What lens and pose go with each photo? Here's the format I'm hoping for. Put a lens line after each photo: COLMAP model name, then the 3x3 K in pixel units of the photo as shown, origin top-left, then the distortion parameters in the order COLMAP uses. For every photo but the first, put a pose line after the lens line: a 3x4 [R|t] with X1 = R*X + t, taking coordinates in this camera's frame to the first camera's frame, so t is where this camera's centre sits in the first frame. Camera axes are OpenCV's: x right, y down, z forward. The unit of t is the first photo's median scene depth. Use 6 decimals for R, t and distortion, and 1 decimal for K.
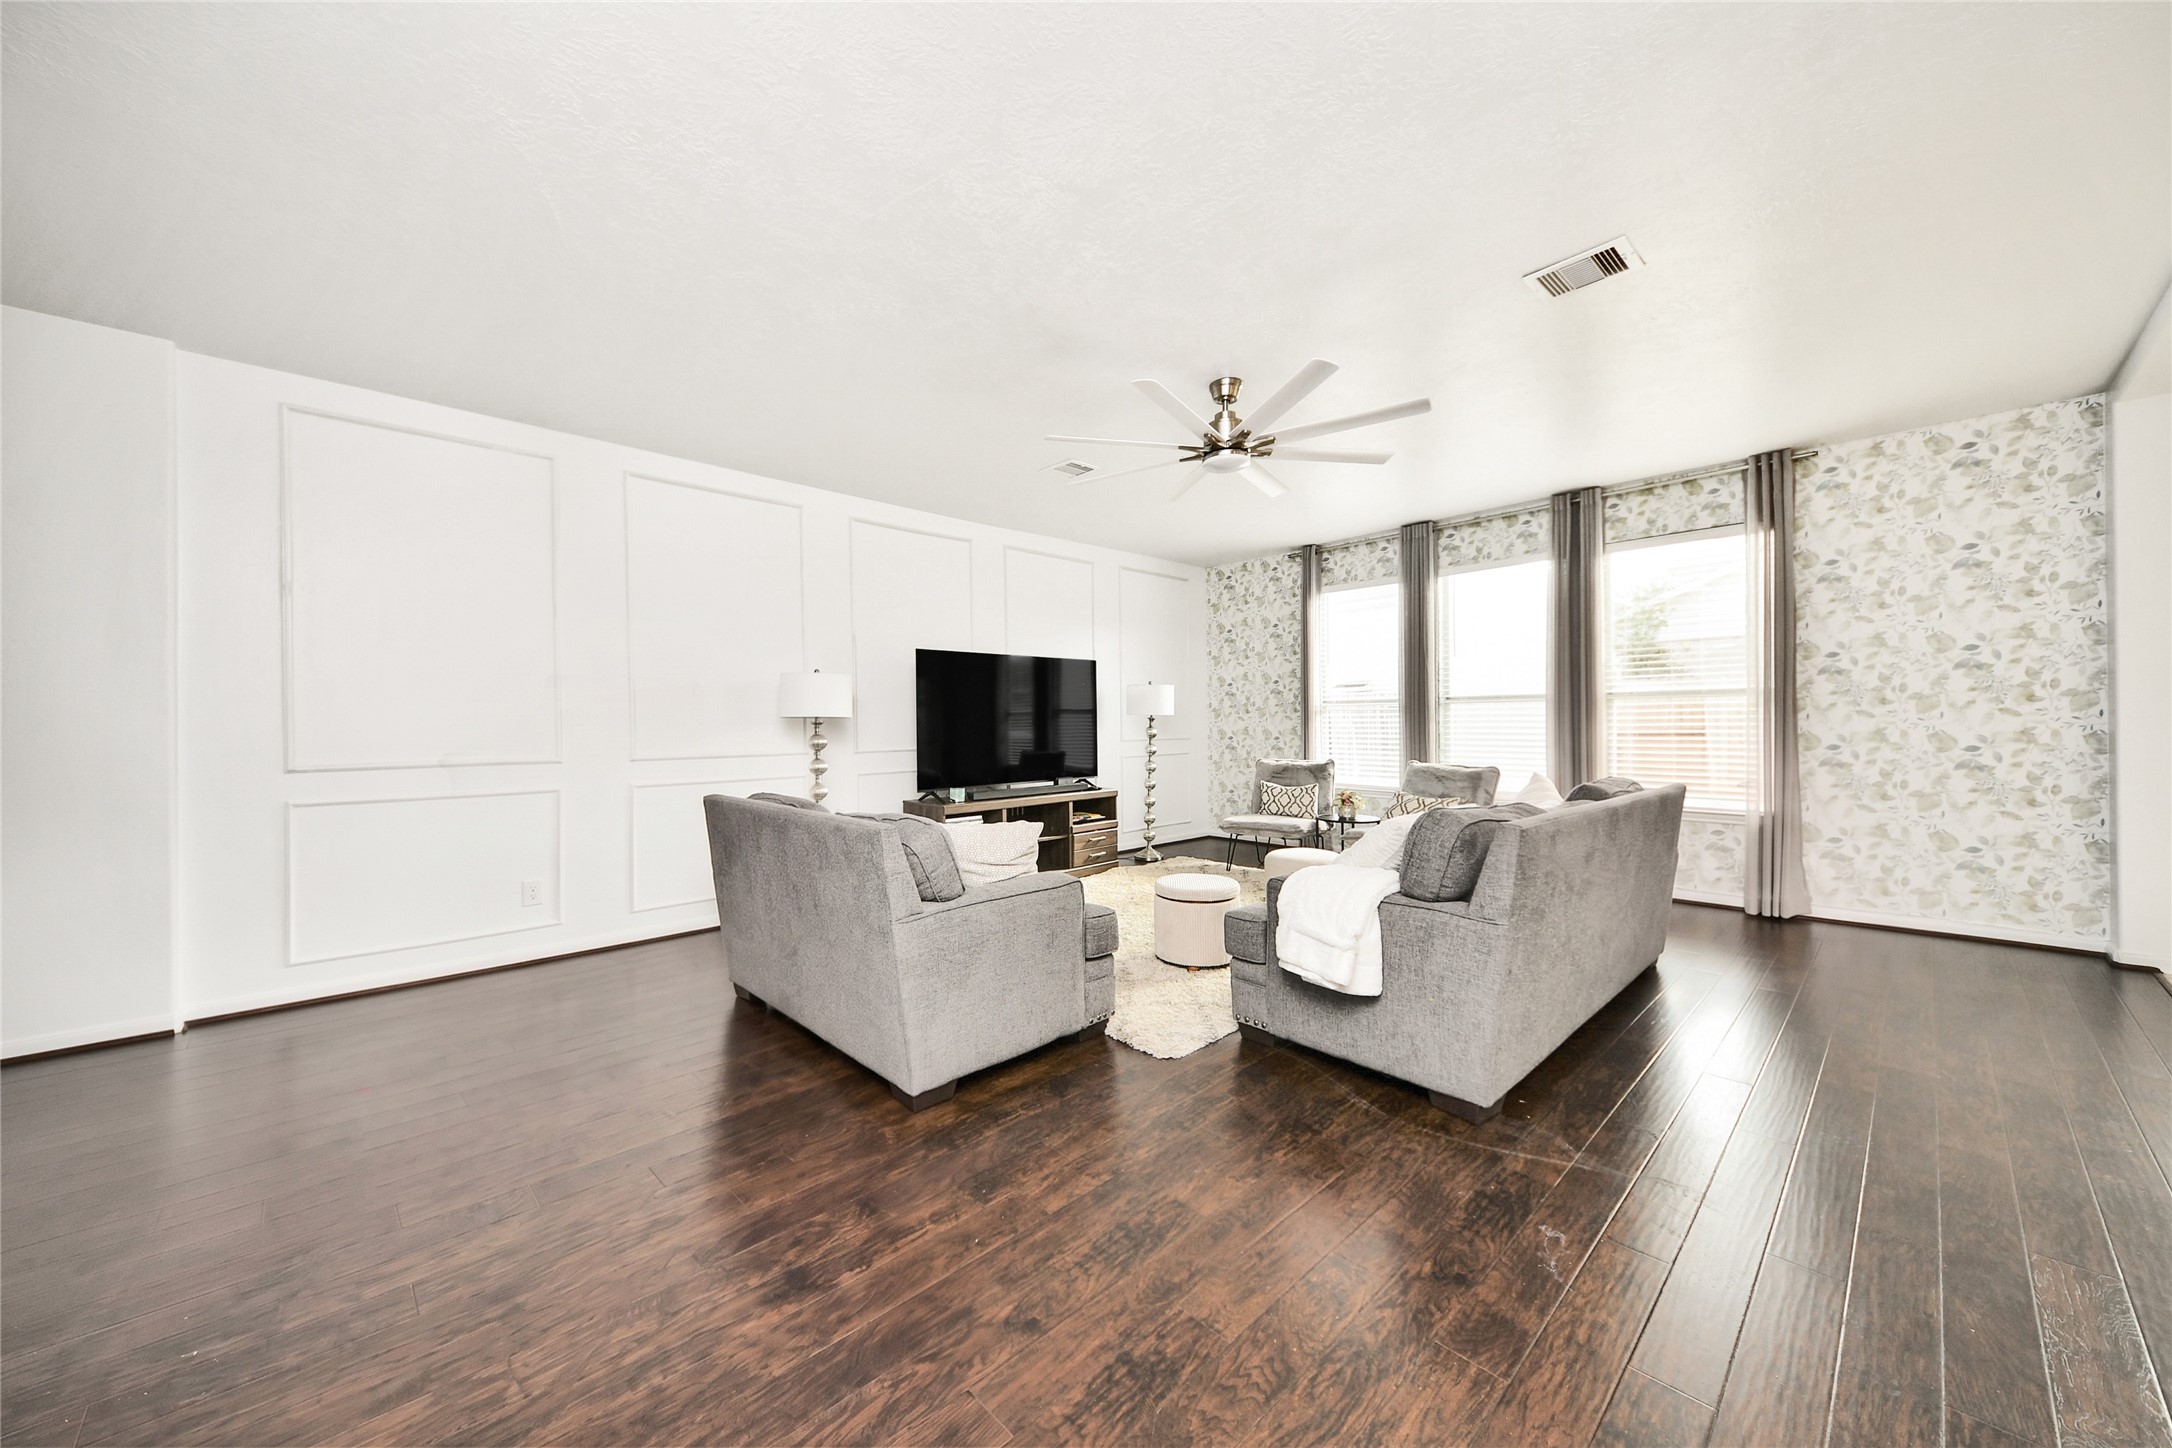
lens RADIAL K [[790.7, 0, 1082.1], [0, 790.7, 713.0], [0, 0, 1]] dist [-0.014690, -0.001259]
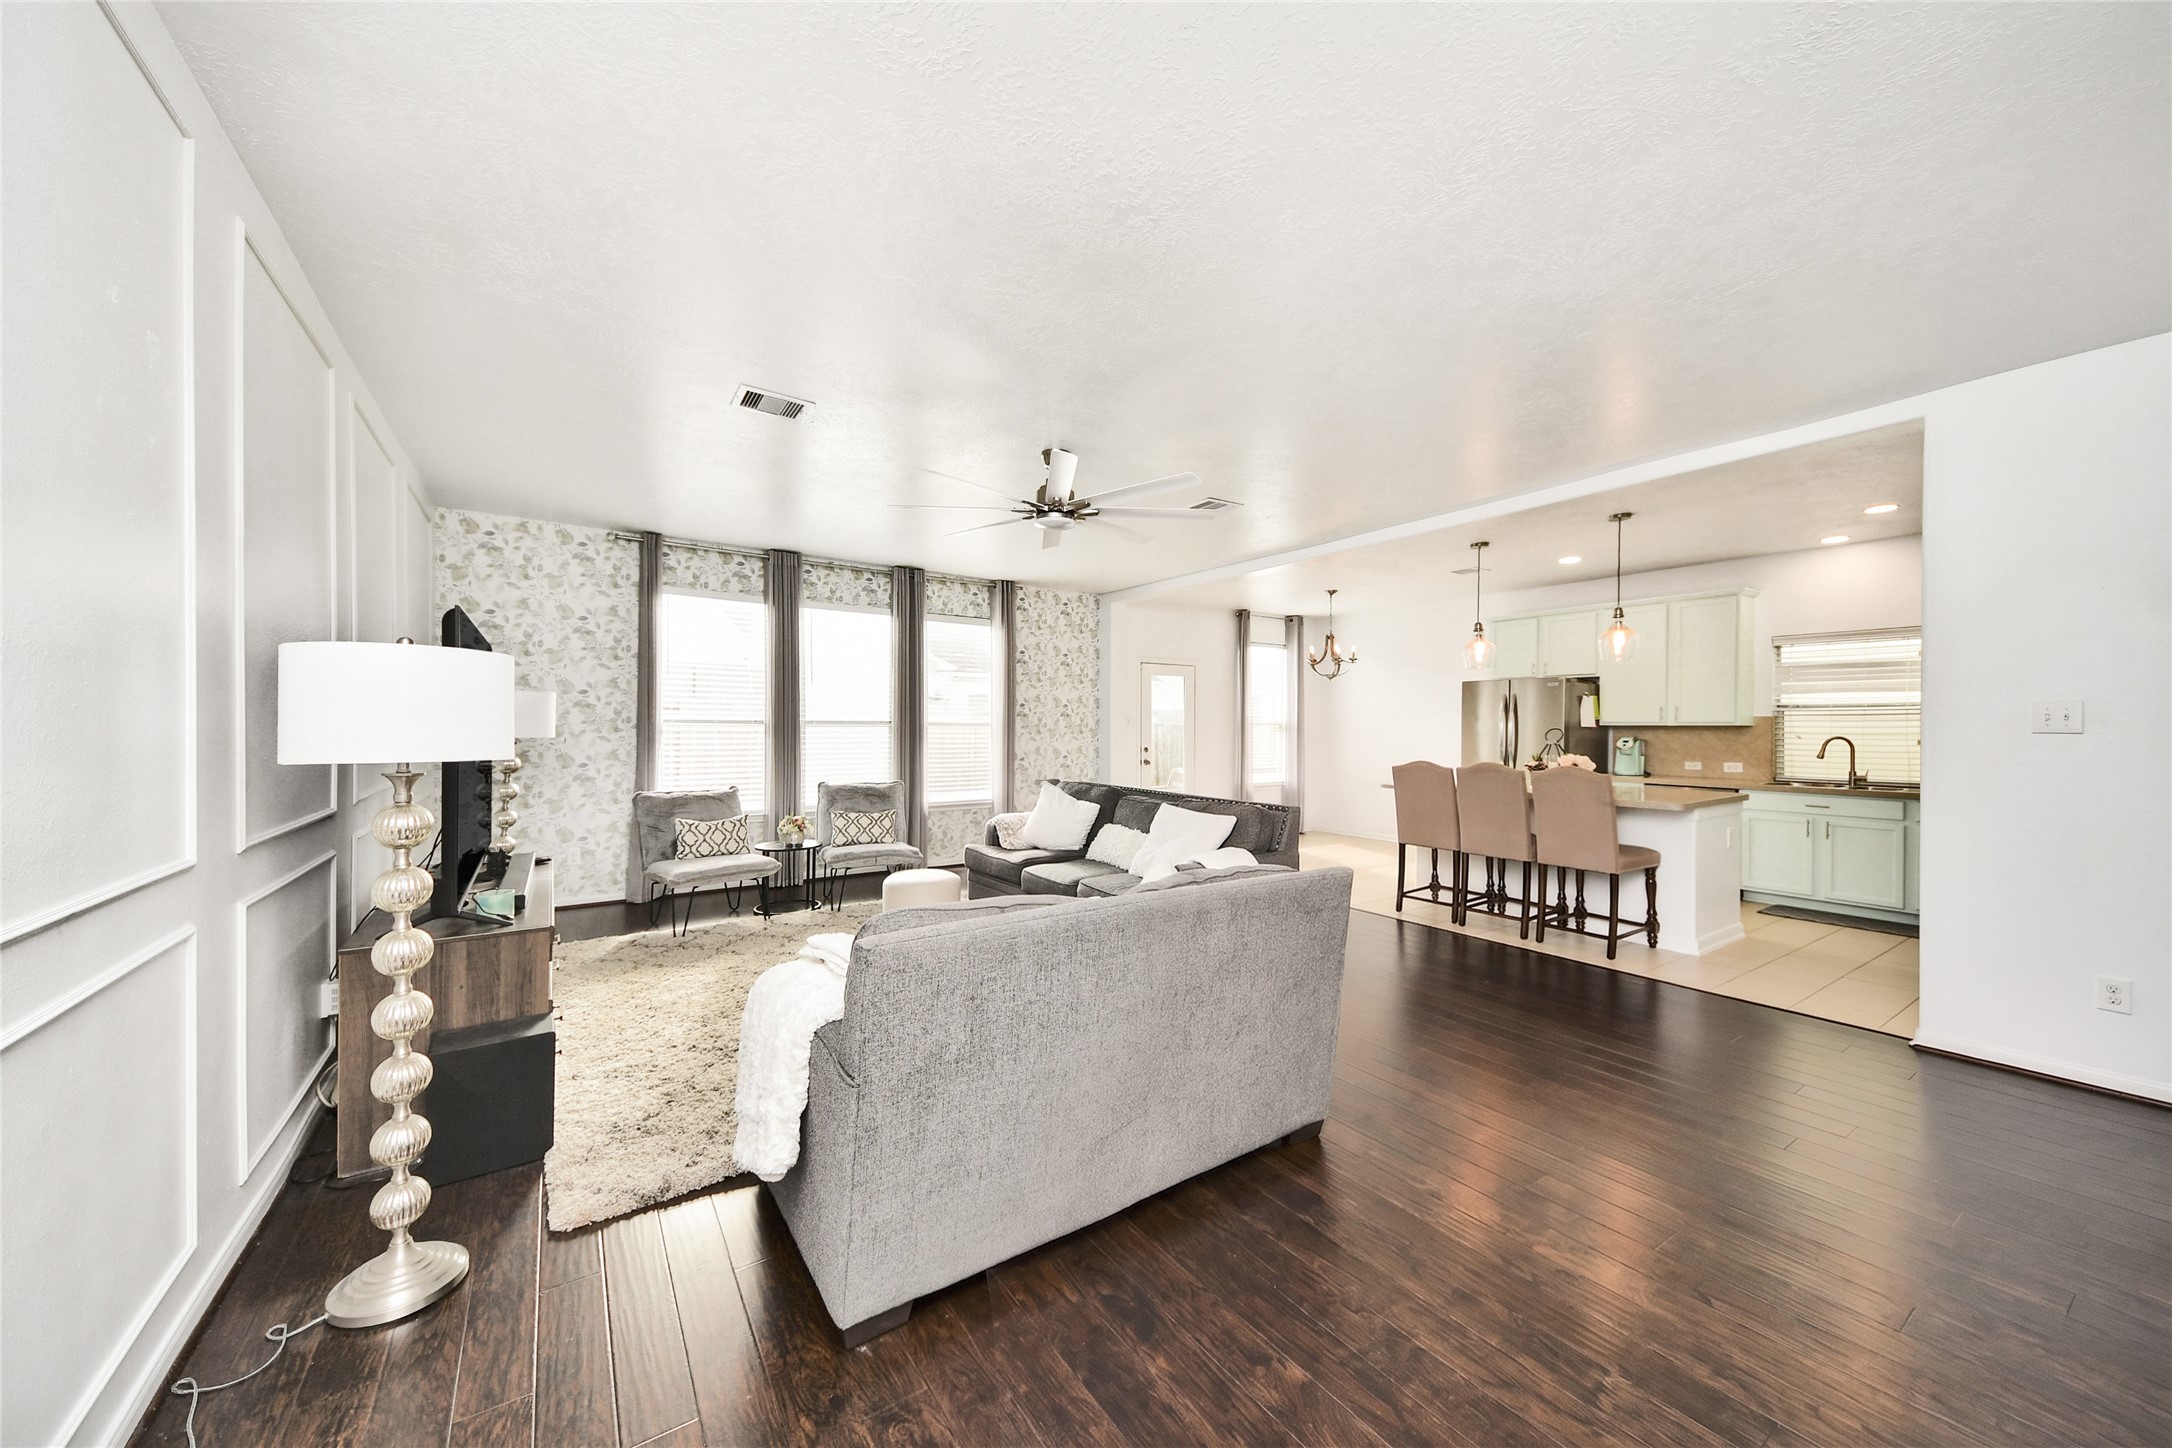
lens RADIAL K [[686.1, 0, 1081.8], [0, 686.1, 741.0], [0, 0, 1]] dist [0.000284, 0.000010]
pose [[0.095226, -0.000212, 0.995456, -0.457587], [-0.003432, 0.999994, 0.000541, 0.006517], [-0.995450, -0.003468, 0.095225, 0.560681]]
